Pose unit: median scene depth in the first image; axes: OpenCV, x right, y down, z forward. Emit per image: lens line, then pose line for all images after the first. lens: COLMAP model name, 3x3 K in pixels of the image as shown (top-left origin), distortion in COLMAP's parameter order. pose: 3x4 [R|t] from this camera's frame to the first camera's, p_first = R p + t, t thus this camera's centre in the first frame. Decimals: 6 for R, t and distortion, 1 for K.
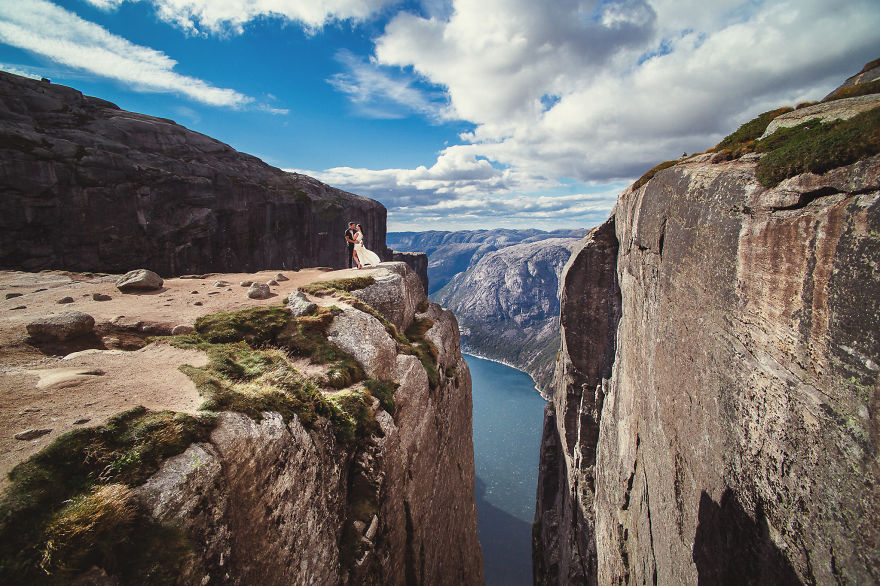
lens RADIAL K [[419.6, 0, 439.4], [0, 419.6, 287.8], [0, 0, 1]] dist [-0.069339, 0.034097]
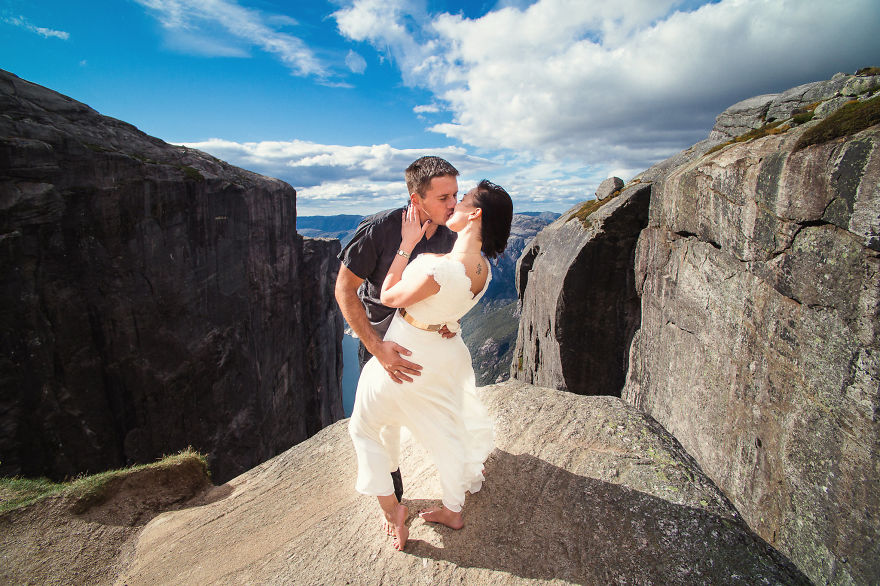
lens RADIAL K [[419.6, 0, 439.4], [0, 419.6, 287.8], [0, 0, 1]] dist [-0.069339, 0.034097]
pose [[0.978387, -0.029582, 0.204654, -0.072723], [0.022001, 0.998988, 0.039222, -0.043608], [-0.205608, -0.033872, 0.978048, 0.310931]]
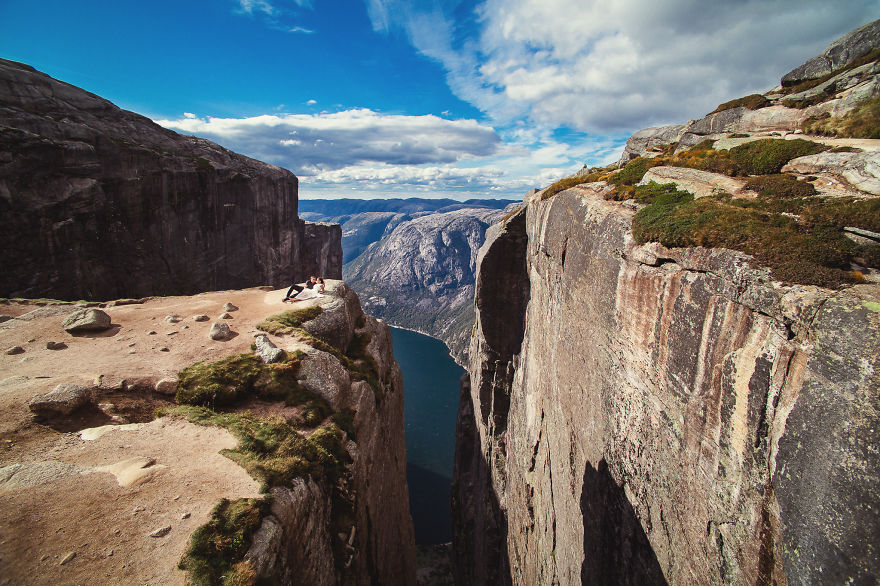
lens RADIAL K [[419.6, 0, 439.4], [0, 419.6, 287.8], [0, 0, 1]] dist [-0.069339, 0.034097]
pose [[0.979584, -0.017608, 0.200261, -0.020305], [0.003018, 0.997333, 0.072929, -0.044675], [-0.201011, -0.070836, 0.977025, -0.041587]]
